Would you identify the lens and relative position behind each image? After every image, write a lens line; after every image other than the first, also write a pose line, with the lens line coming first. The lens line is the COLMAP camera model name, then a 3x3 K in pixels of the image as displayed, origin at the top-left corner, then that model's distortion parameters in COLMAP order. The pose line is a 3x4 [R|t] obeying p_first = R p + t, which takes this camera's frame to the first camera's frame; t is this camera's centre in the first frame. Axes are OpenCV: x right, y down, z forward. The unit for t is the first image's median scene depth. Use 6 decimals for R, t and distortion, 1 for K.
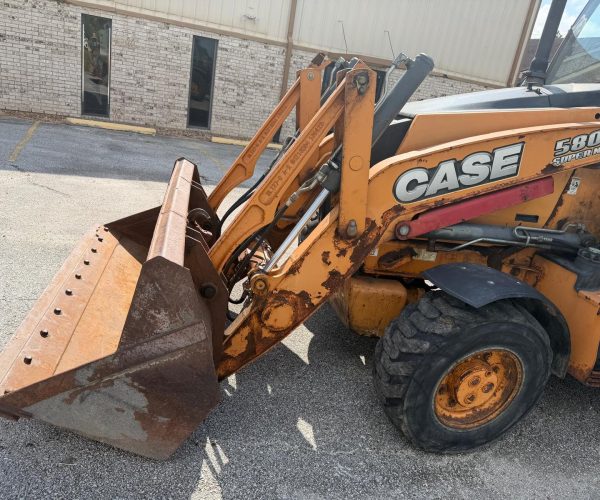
lens RADIAL K [[462.5, 0, 296.0], [0, 462.5, 254.7], [0, 0, 1]] dist [0.154303, -0.275048]
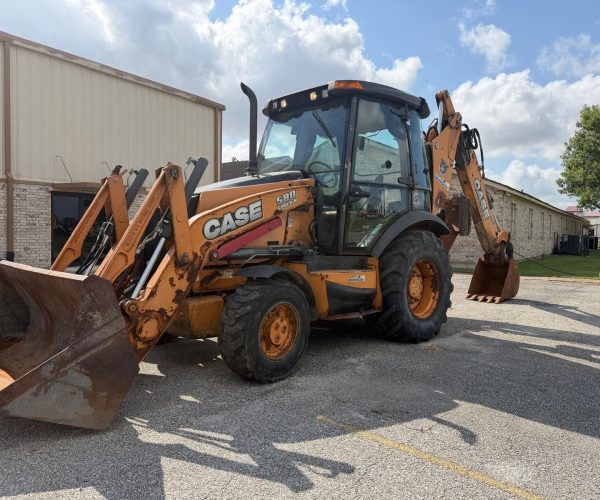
lens RADIAL K [[462.5, 0, 296.0], [0, 462.5, 254.7], [0, 0, 1]] dist [0.154303, -0.275048]
pose [[0.825571, -0.167986, 0.538715, -0.417866], [0.296456, 0.941420, -0.160753, 0.295615], [-0.480153, 0.292418, 0.827010, -0.502913]]
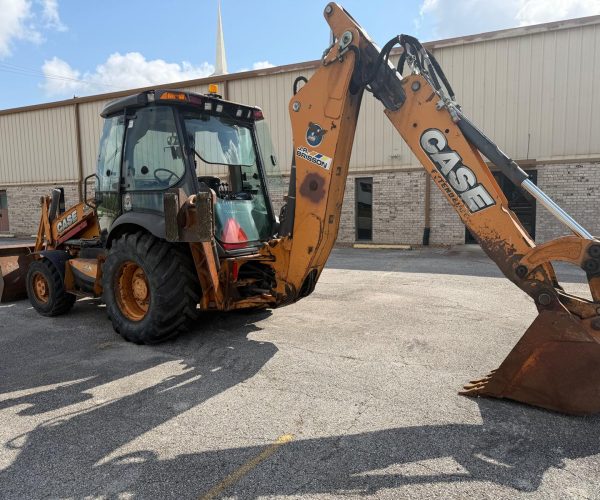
lens RADIAL K [[462.5, 0, 296.0], [0, 462.5, 254.7], [0, 0, 1]] dist [0.154303, -0.275048]
pose [[0.657418, -0.076716, -0.749610, 3.563030], [-0.141865, 0.964414, -0.223116, 0.497205], [0.740051, 0.253024, 0.623140, 0.247184]]
